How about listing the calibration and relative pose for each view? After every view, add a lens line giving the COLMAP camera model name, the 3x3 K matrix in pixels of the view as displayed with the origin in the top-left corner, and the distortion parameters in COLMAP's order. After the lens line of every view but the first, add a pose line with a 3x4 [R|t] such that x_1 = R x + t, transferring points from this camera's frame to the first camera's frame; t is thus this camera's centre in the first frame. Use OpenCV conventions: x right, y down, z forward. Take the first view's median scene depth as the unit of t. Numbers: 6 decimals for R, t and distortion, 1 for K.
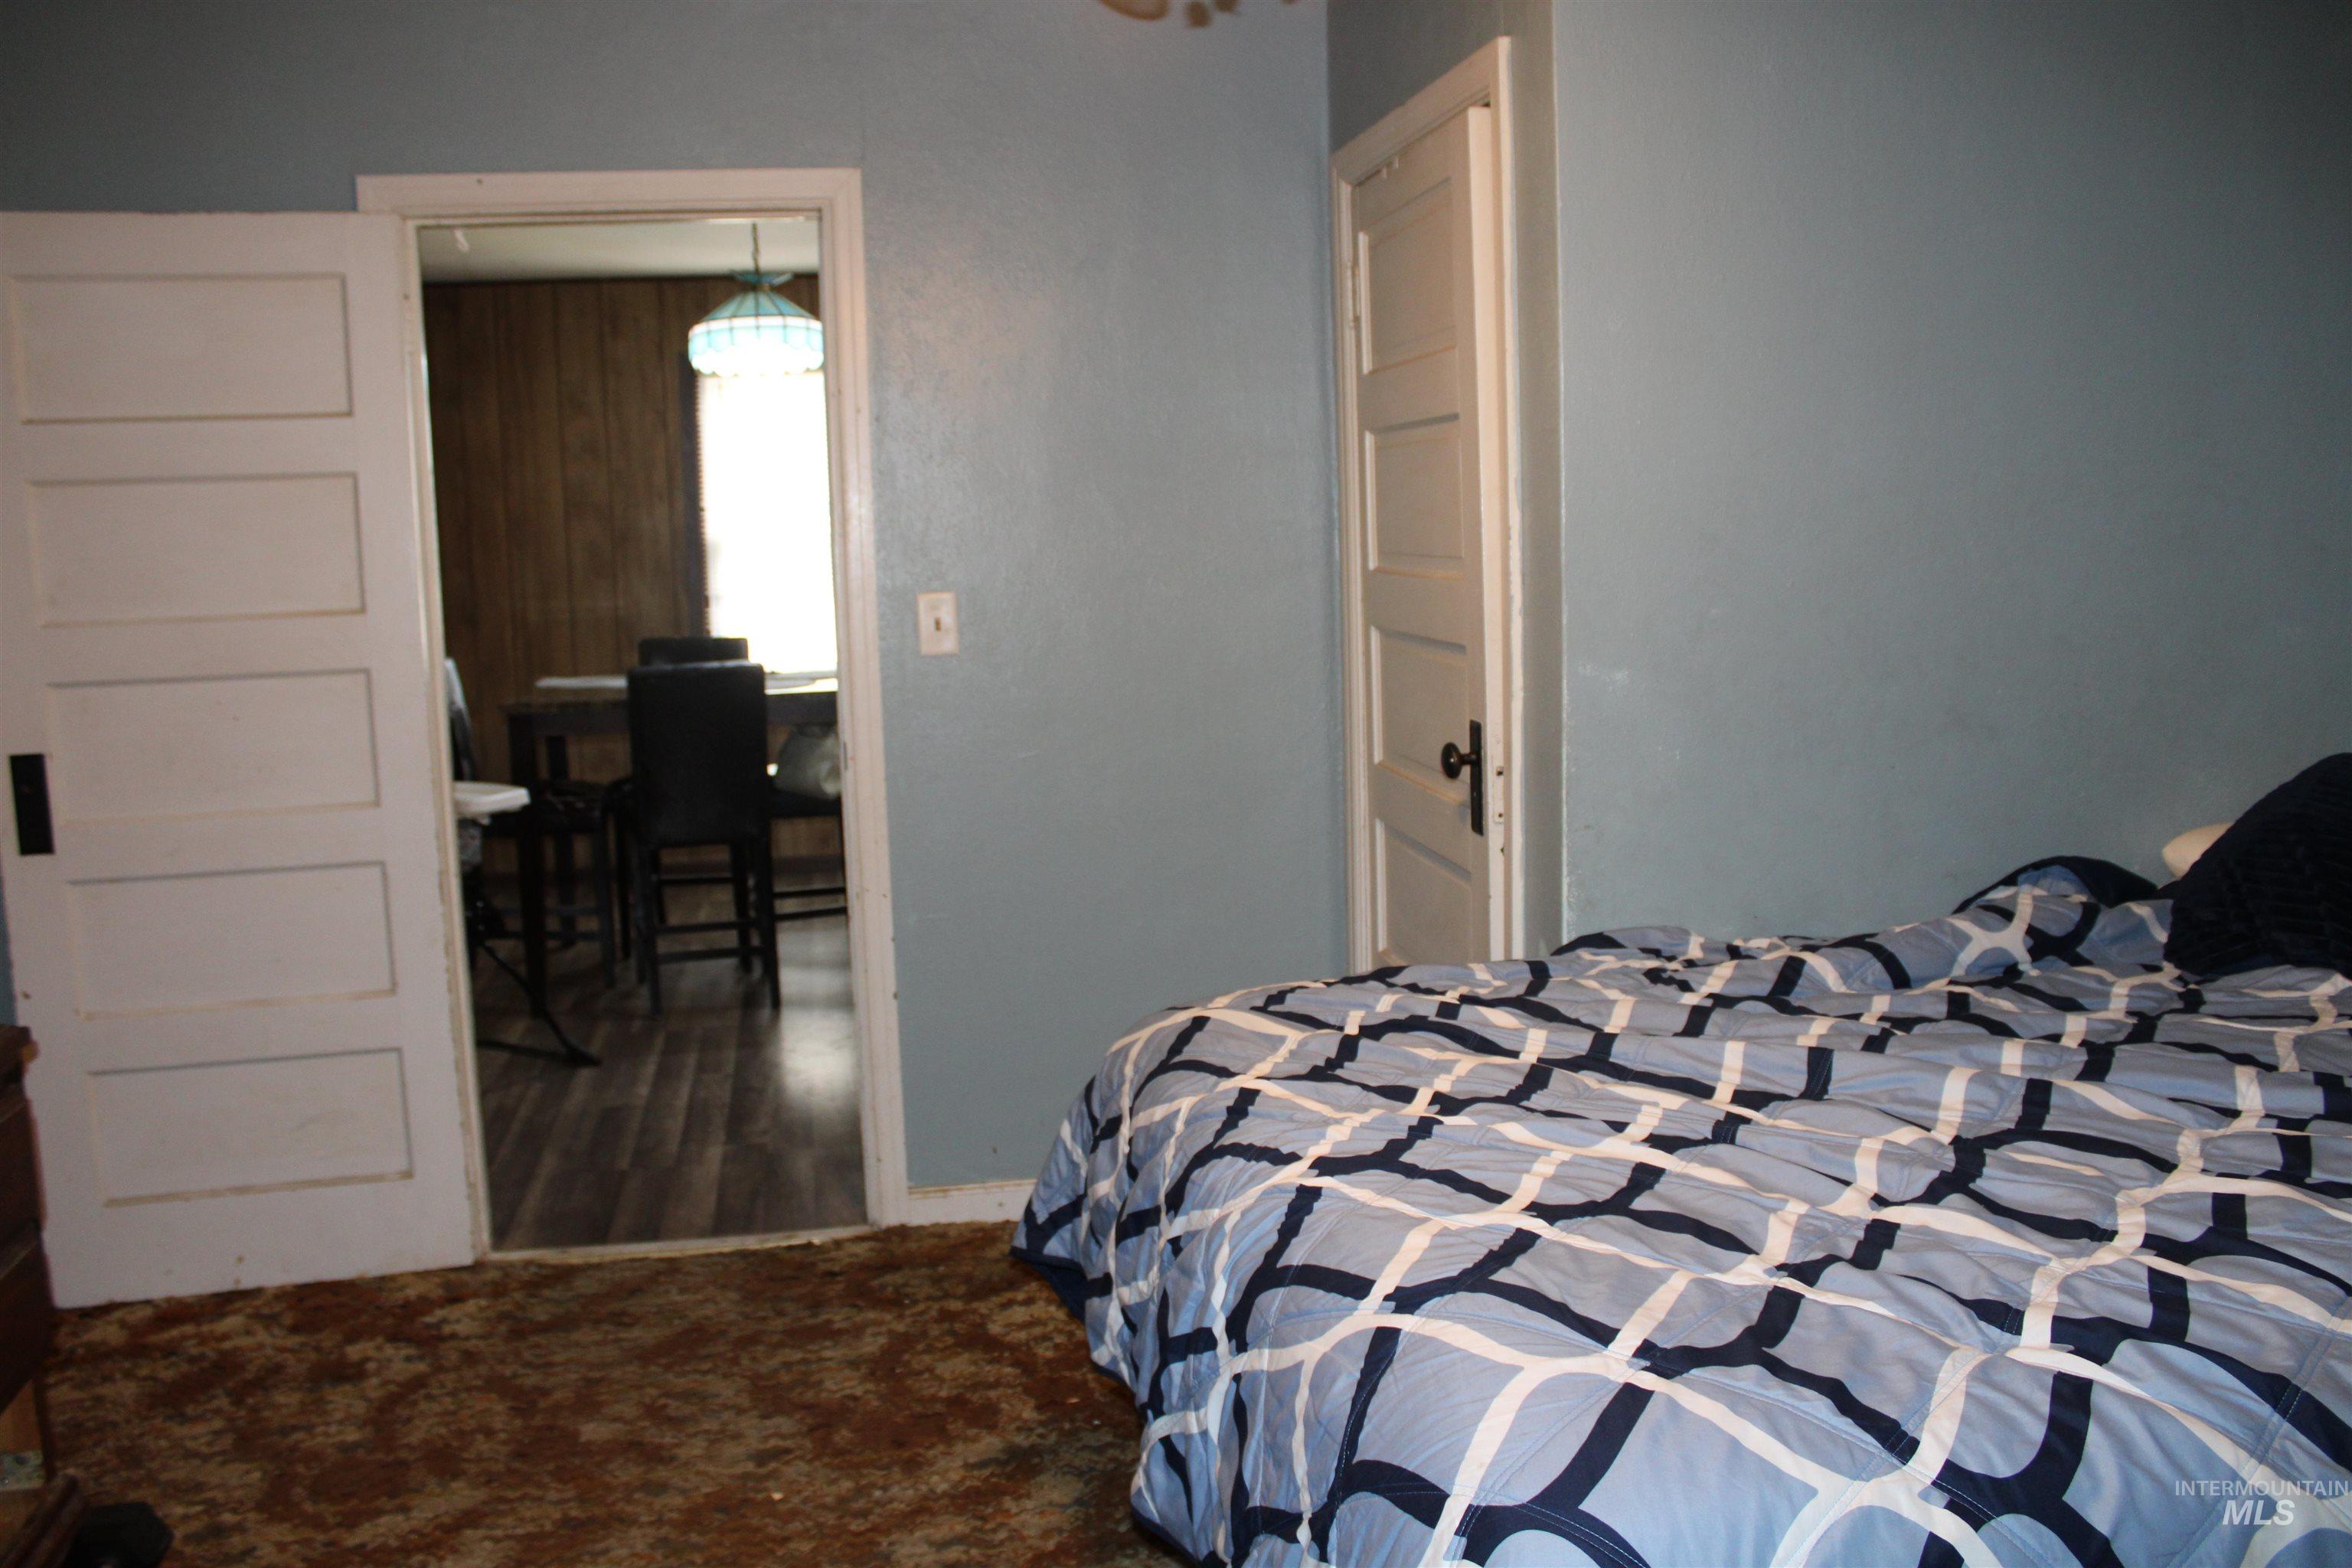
lens RADIAL K [[1973.1, 0, 1176.0], [0, 1973.1, 780.7], [0, 0, 1]] dist [-0.054629, 0.006856]
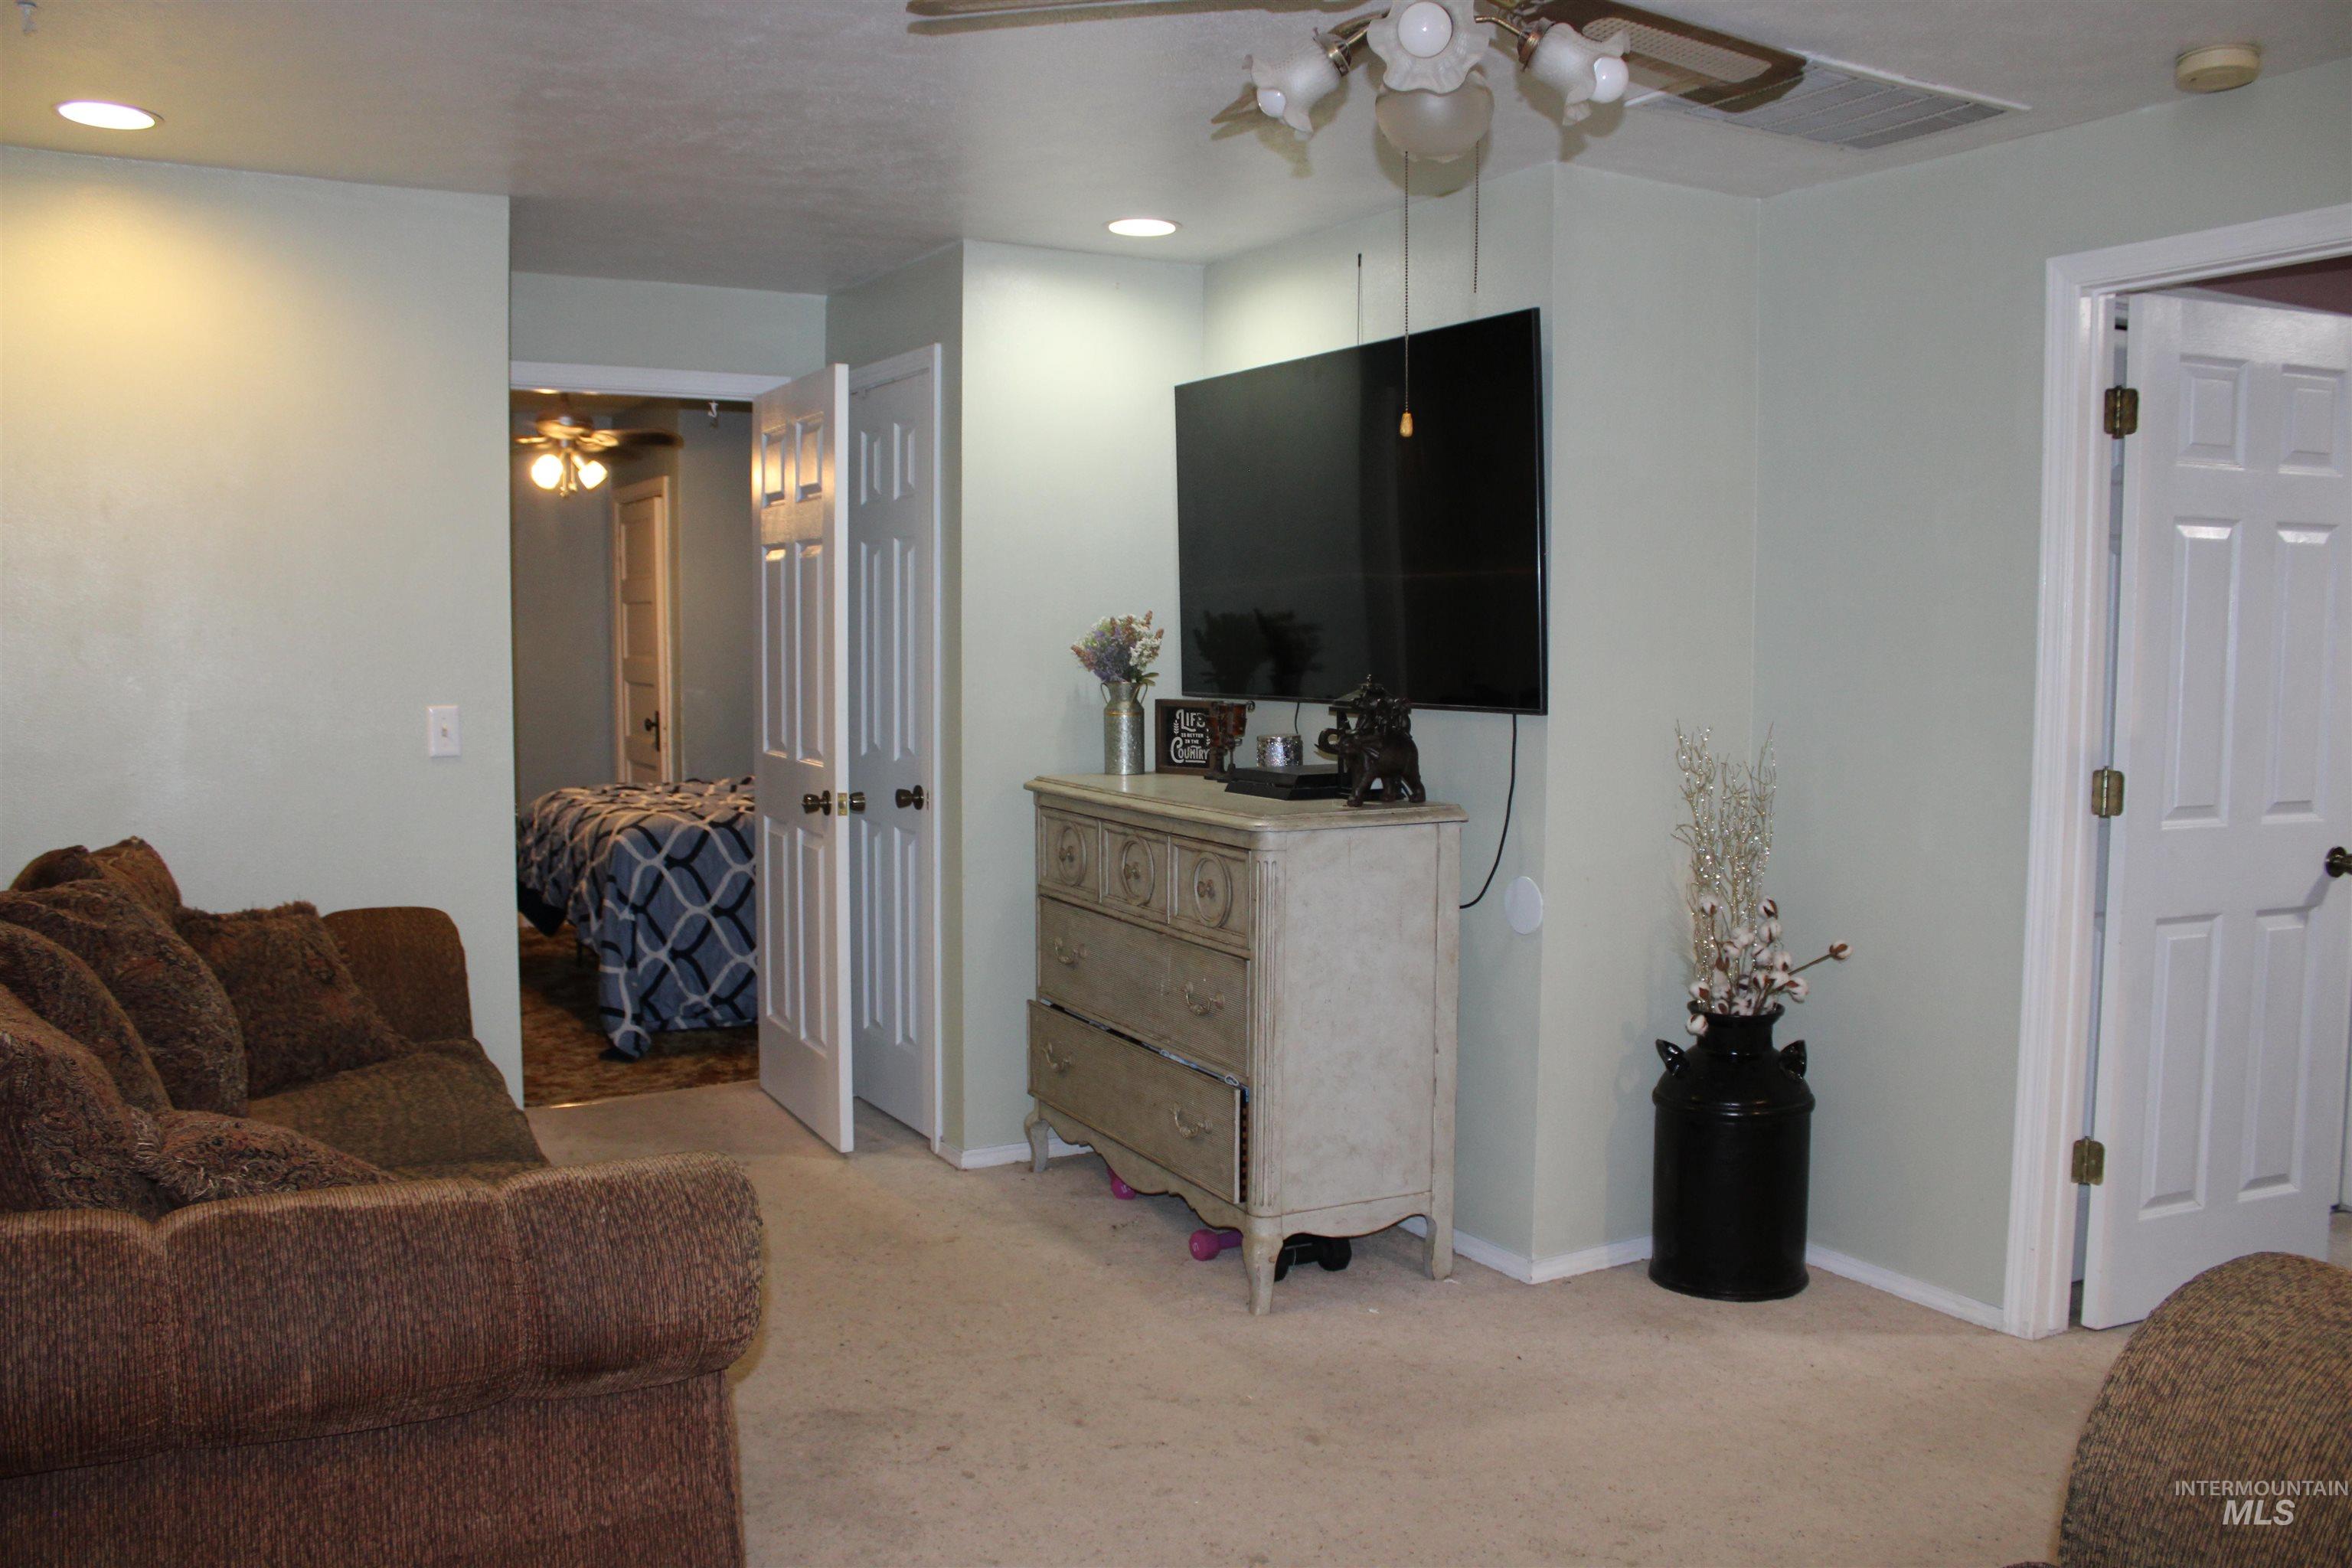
lens RADIAL K [[1973.1, 0, 1171.2], [0, 1973.1, 786.3], [0, 0, 1]] dist [-0.054629, 0.006856]
pose [[0.945560, 0.002060, 0.325441, -0.069959], [0.014650, 0.998697, -0.048887, 0.229428], [-0.325118, 0.050993, 0.944298, -1.934531]]
